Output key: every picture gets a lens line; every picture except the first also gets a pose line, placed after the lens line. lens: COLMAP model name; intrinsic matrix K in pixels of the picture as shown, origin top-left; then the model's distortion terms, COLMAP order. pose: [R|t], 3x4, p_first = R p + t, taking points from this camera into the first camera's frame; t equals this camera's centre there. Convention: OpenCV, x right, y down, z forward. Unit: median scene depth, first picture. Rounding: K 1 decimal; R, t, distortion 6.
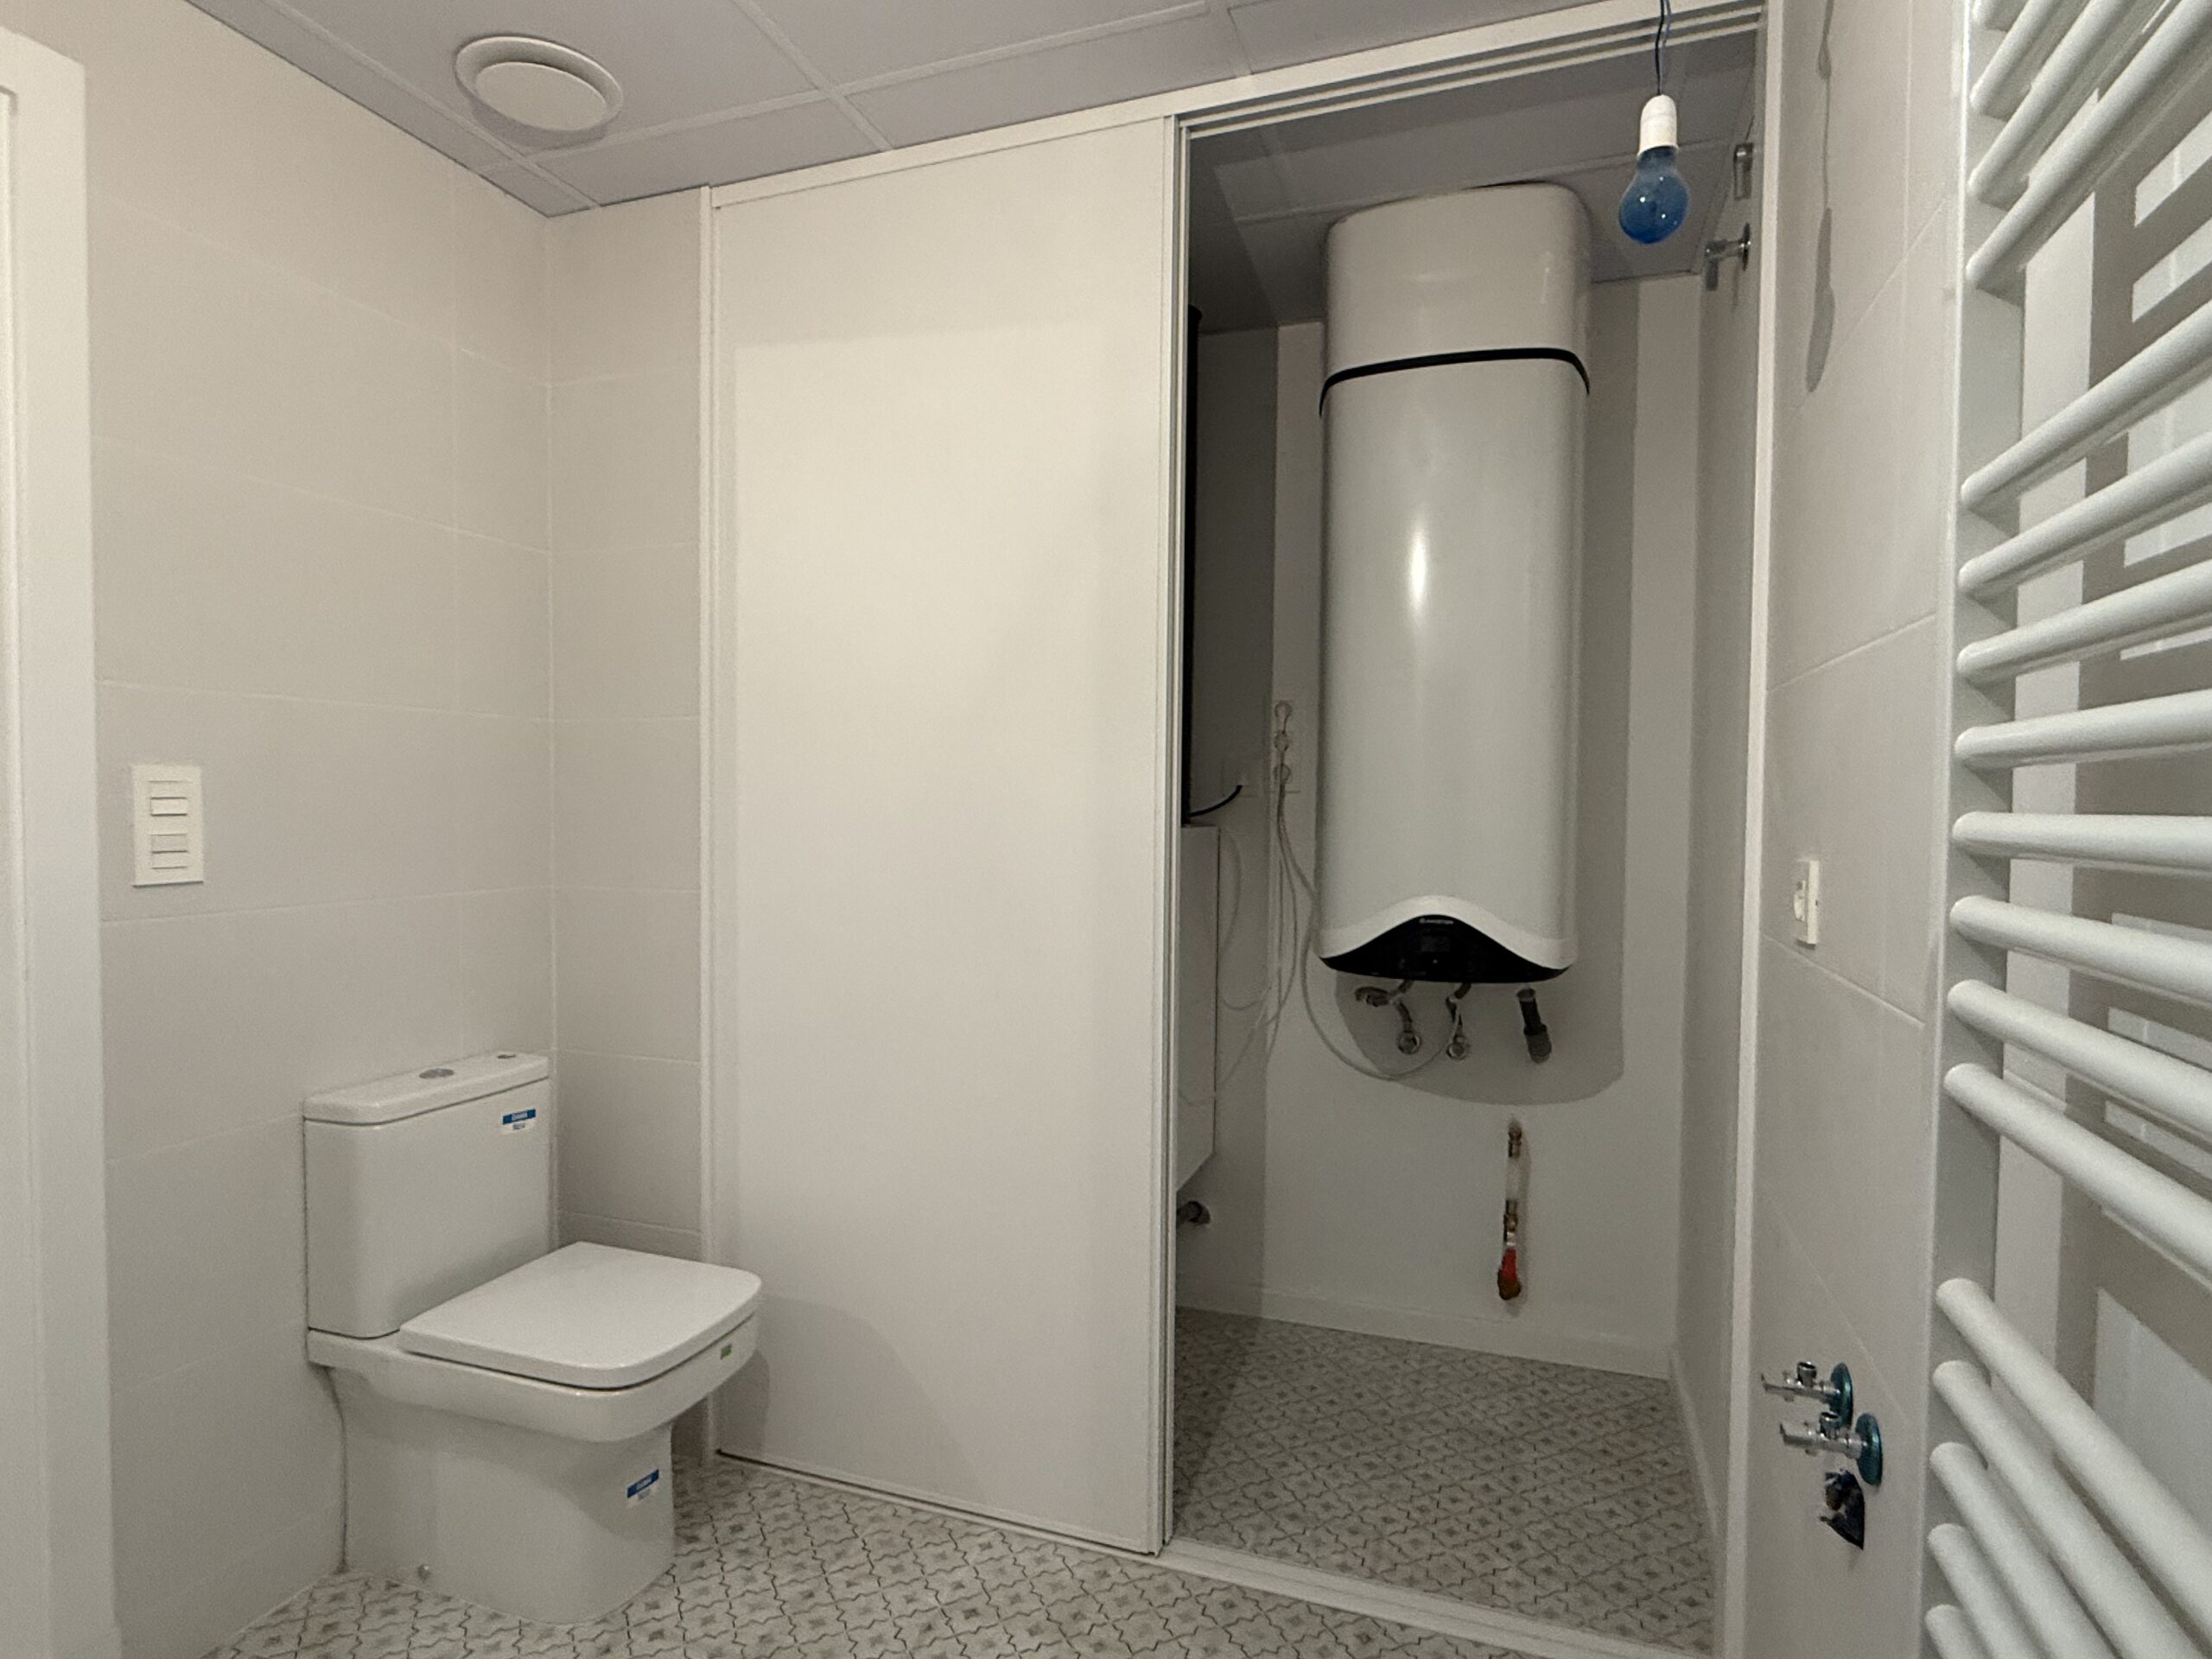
lens RADIAL K [[1162.1, 0, 1105.1], [0, 1162.1, 829.5], [0, 0, 1]] dist [-0.005099, -0.002234]
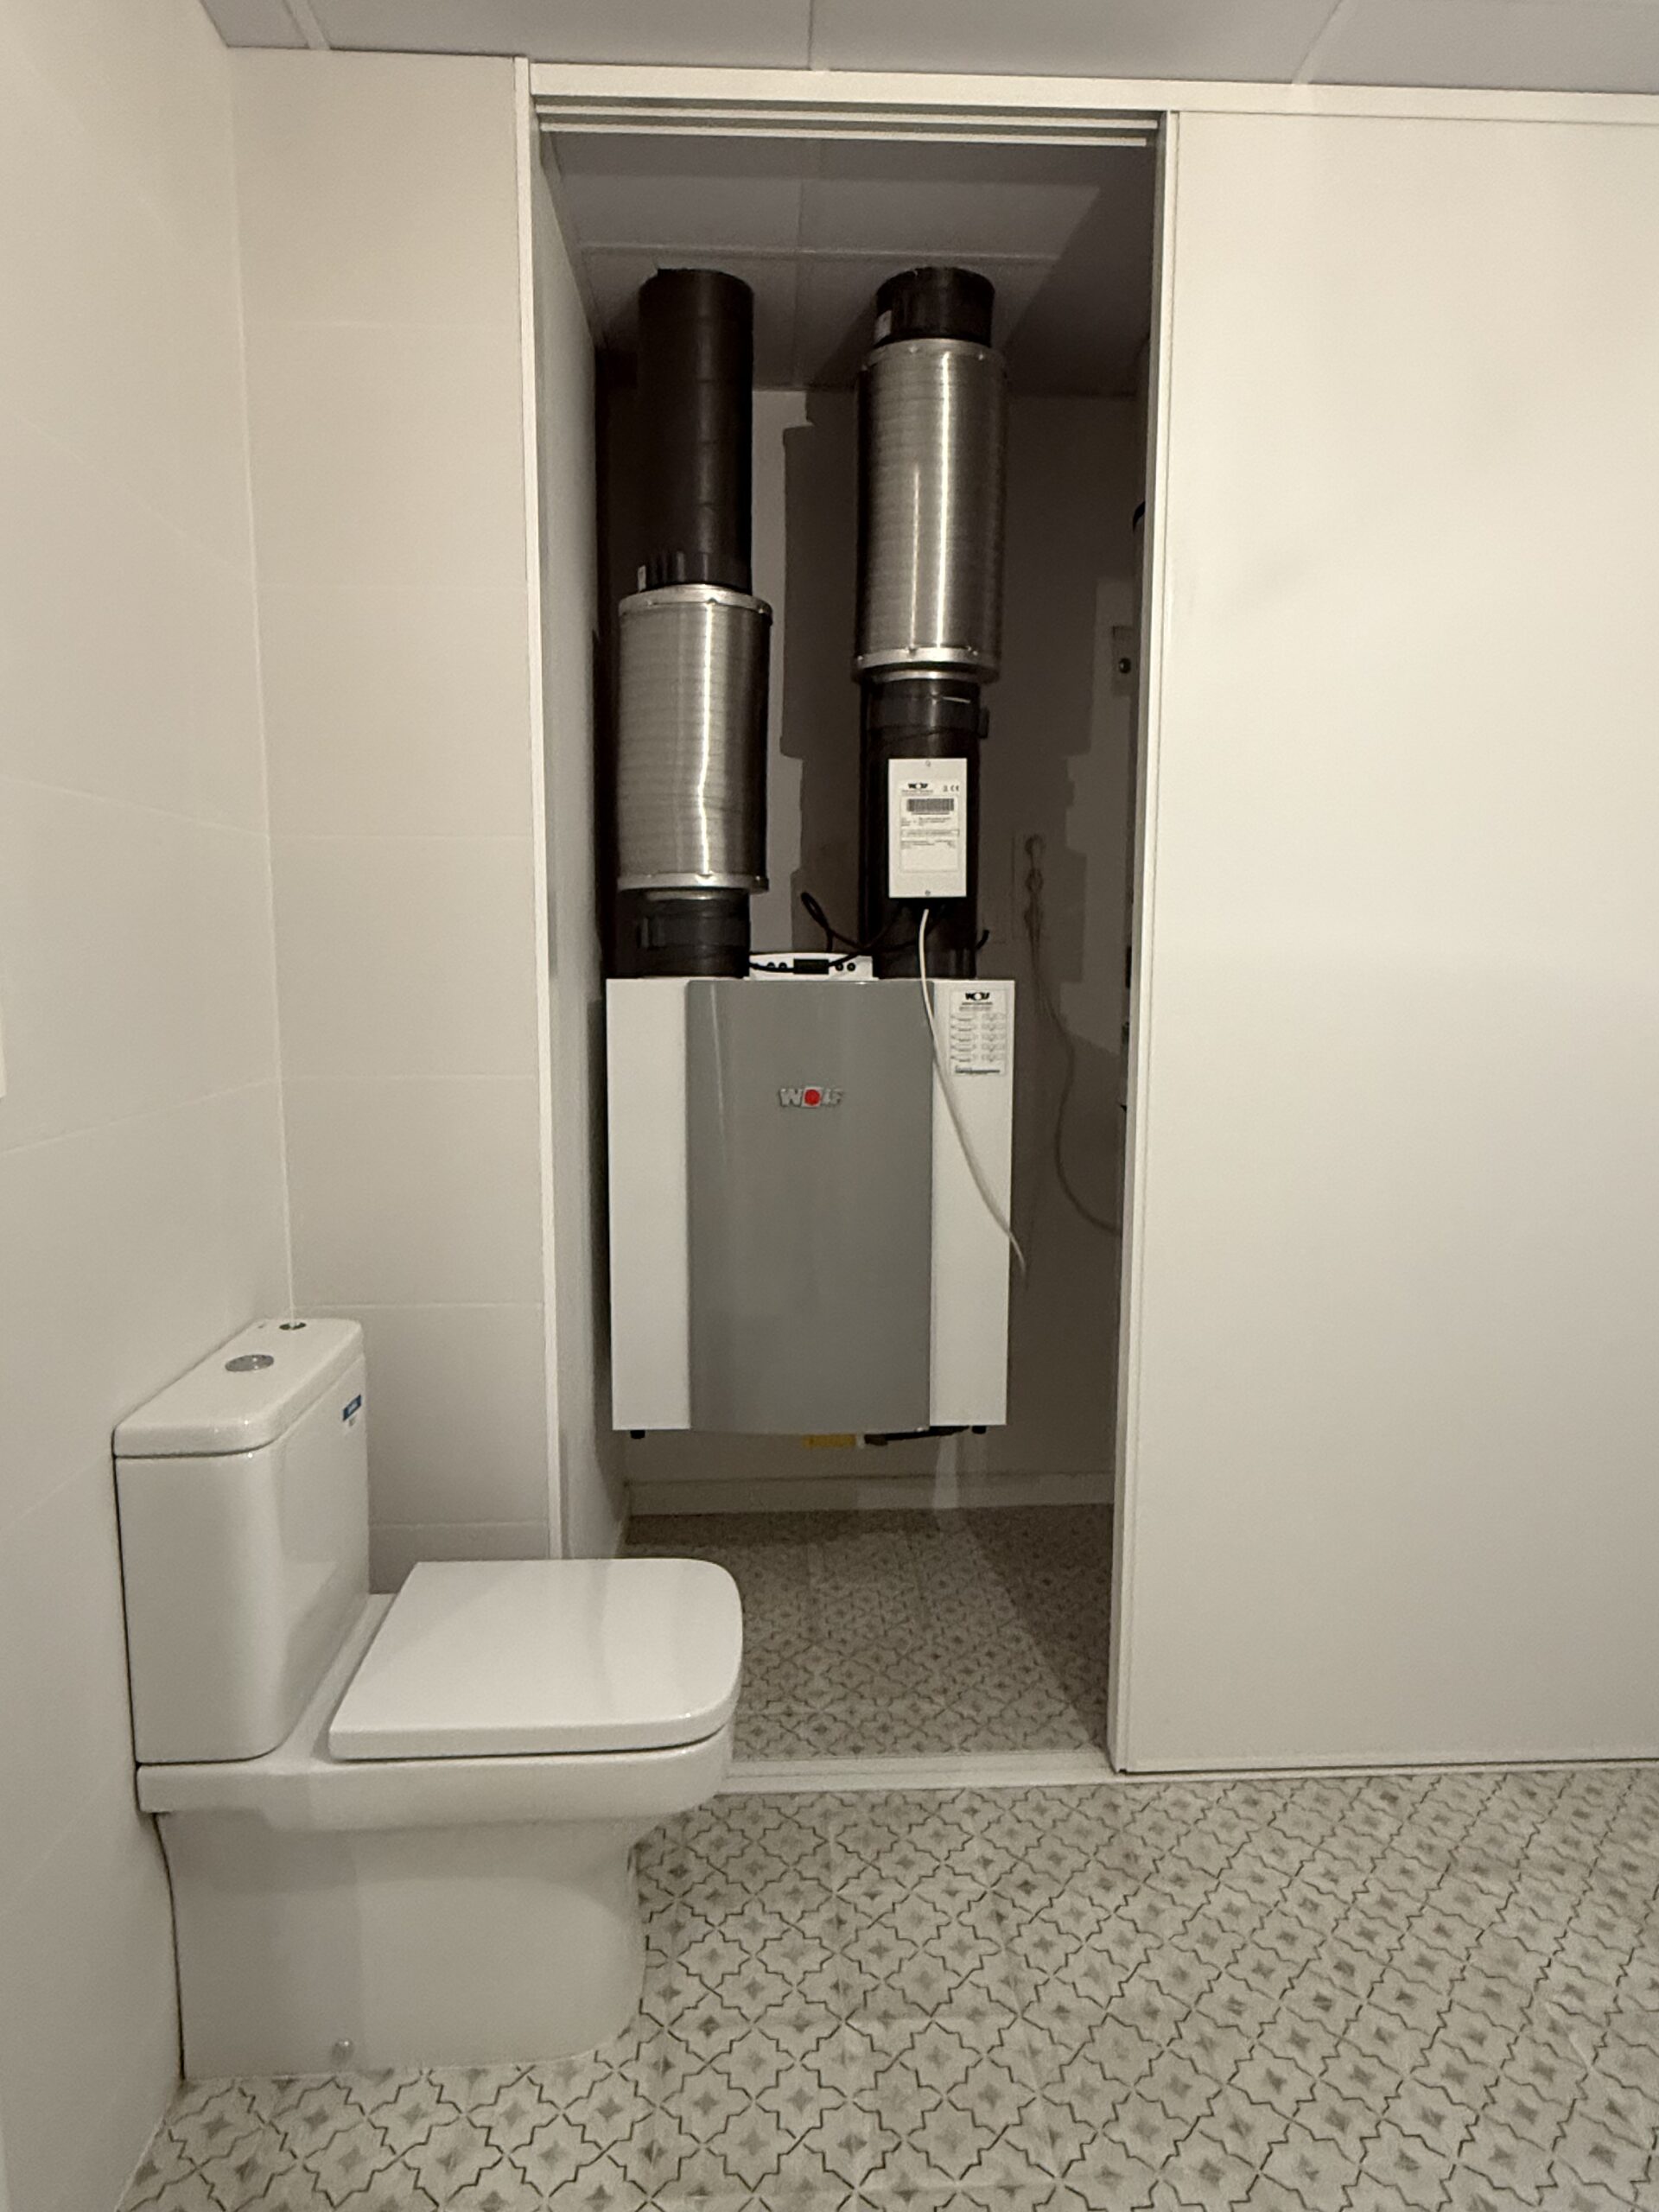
lens RADIAL K [[1291.1, 0, 820.5], [0, 1291.1, 1098.9], [0, 0, 1]] dist [-0.005404, 0.000058]
pose [[0.926253, -0.052643, 0.373208, -0.605114], [0.019059, 0.995473, 0.093114, -0.007425], [-0.376421, -0.079134, 0.923063, 0.215572]]
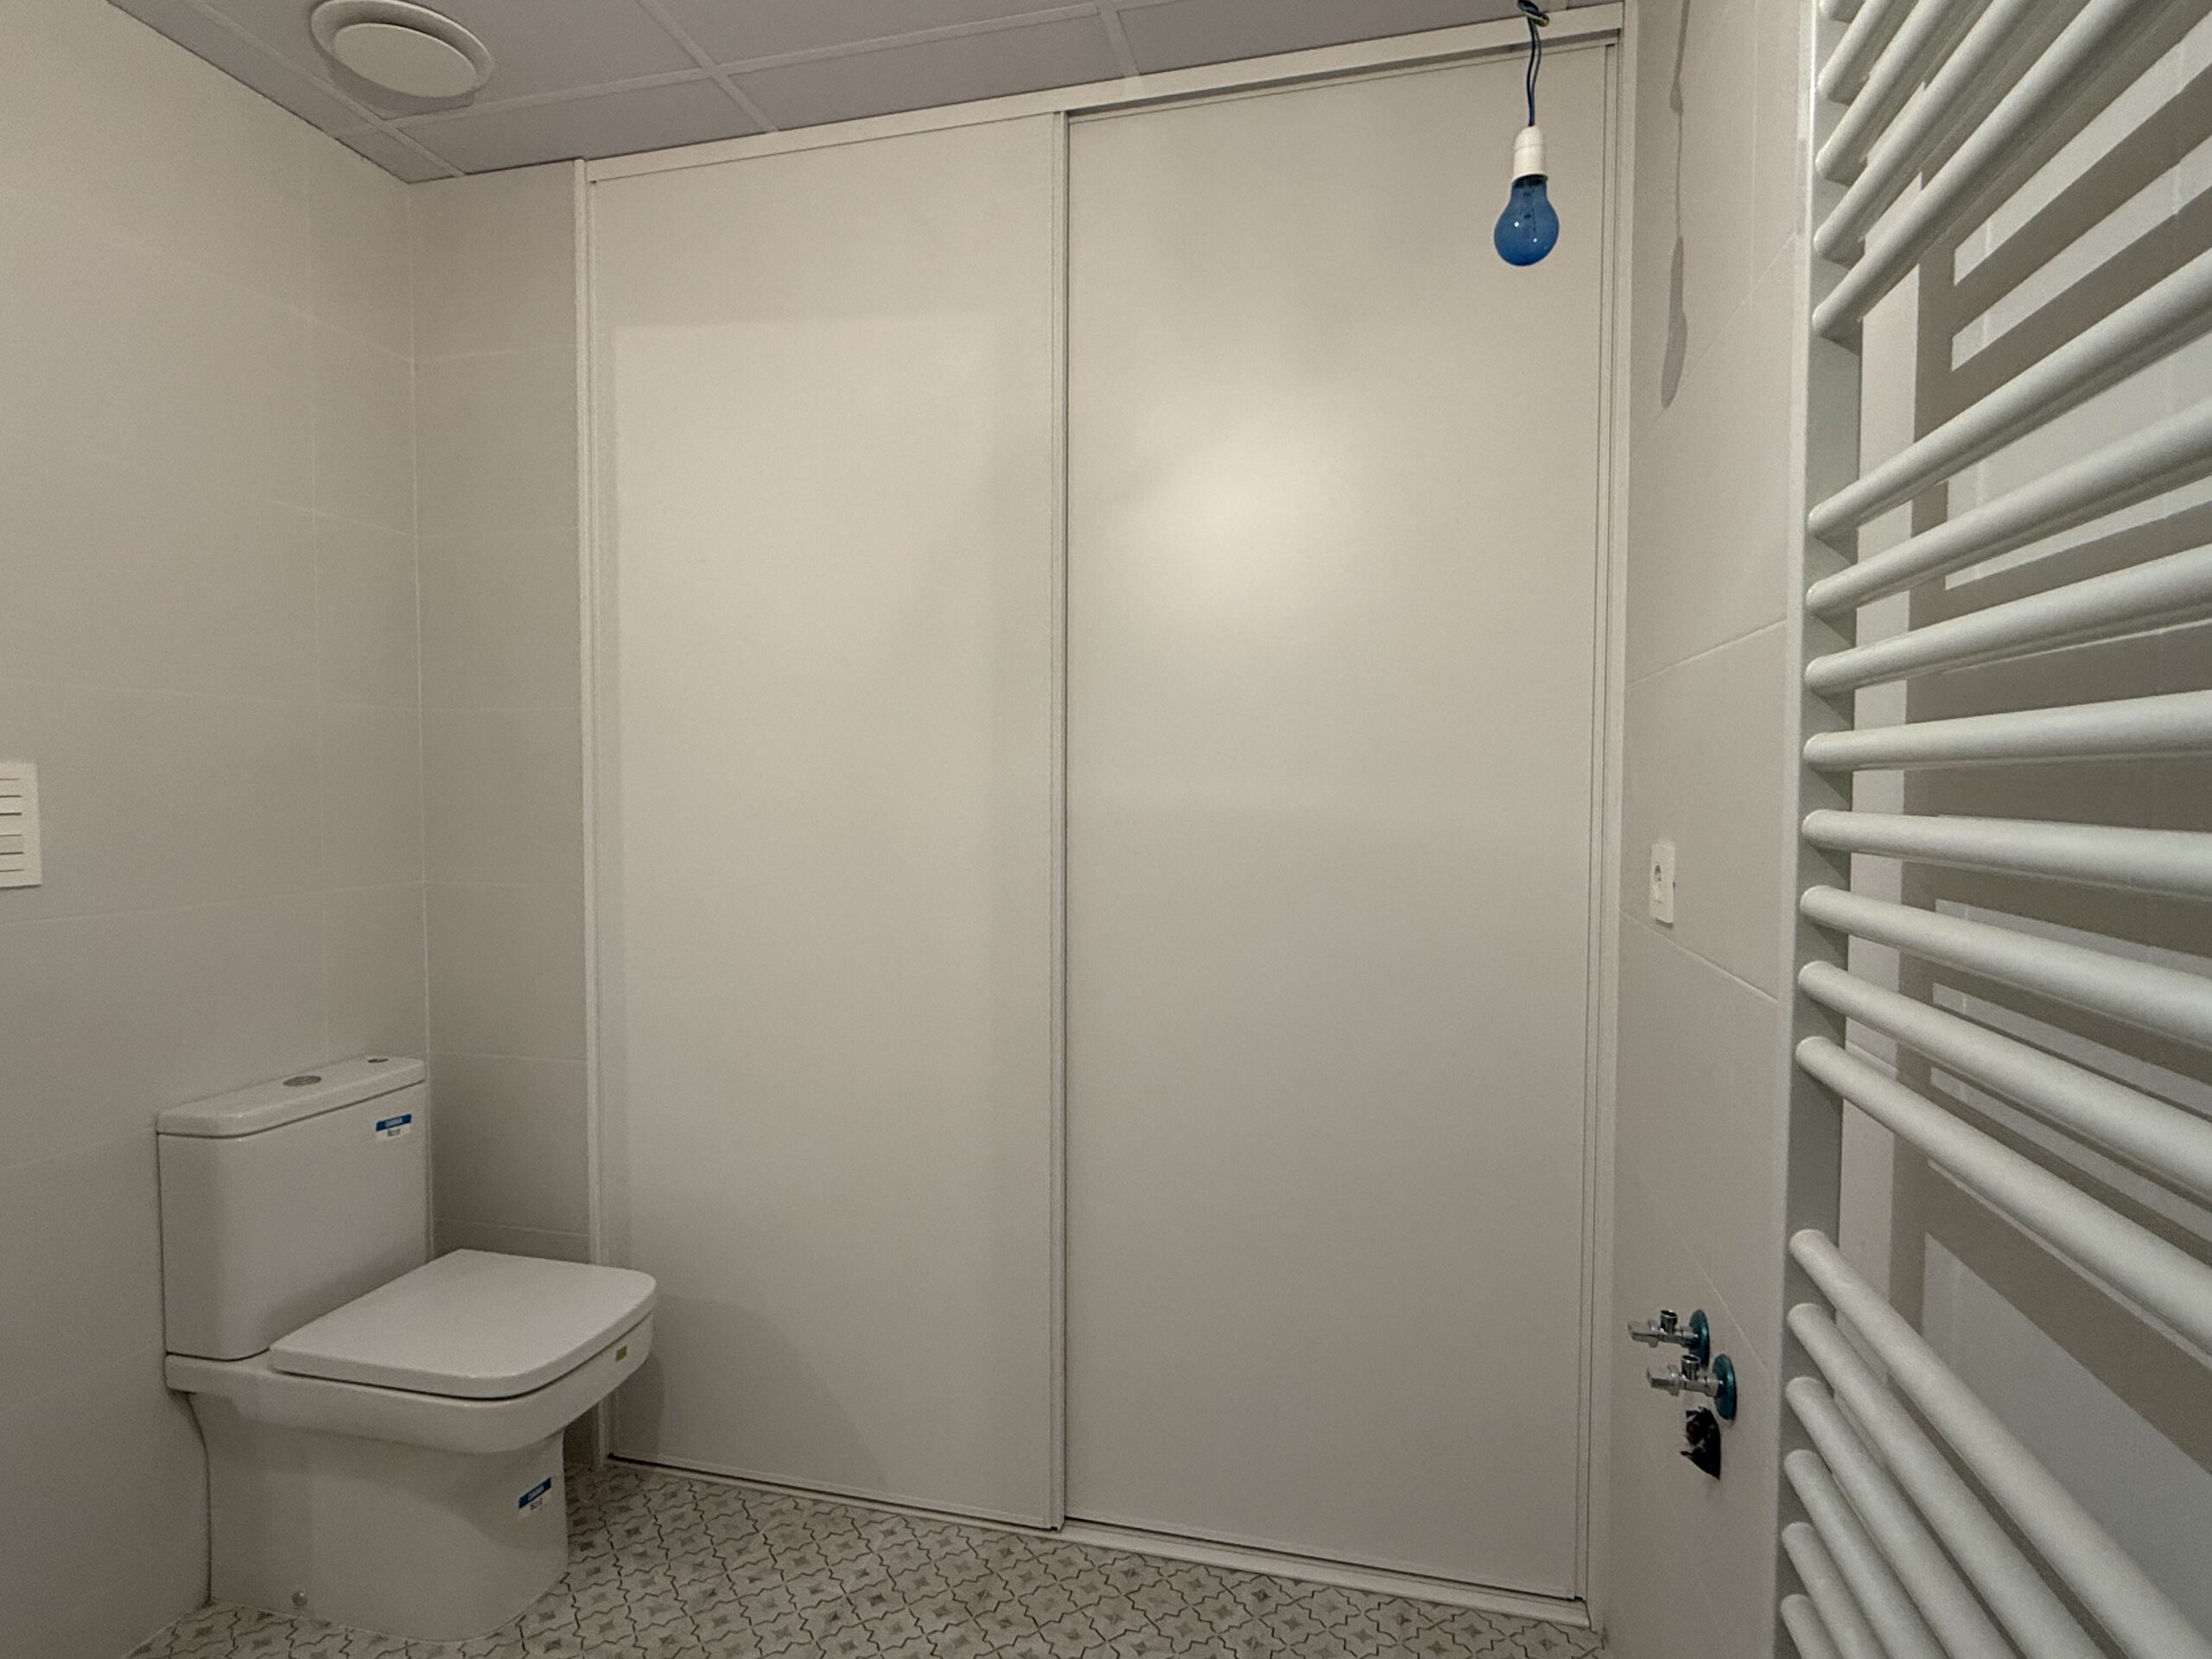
lens RADIAL K [[1162.1, 0, 1096.5], [0, 1162.1, 818.9], [0, 0, 1]] dist [-0.005099, -0.002234]
pose [[0.995291, -0.010545, 0.096360, -0.016231], [0.009761, 0.999915, 0.008607, -0.008043], [-0.096443, -0.007626, 0.995309, -0.014054]]
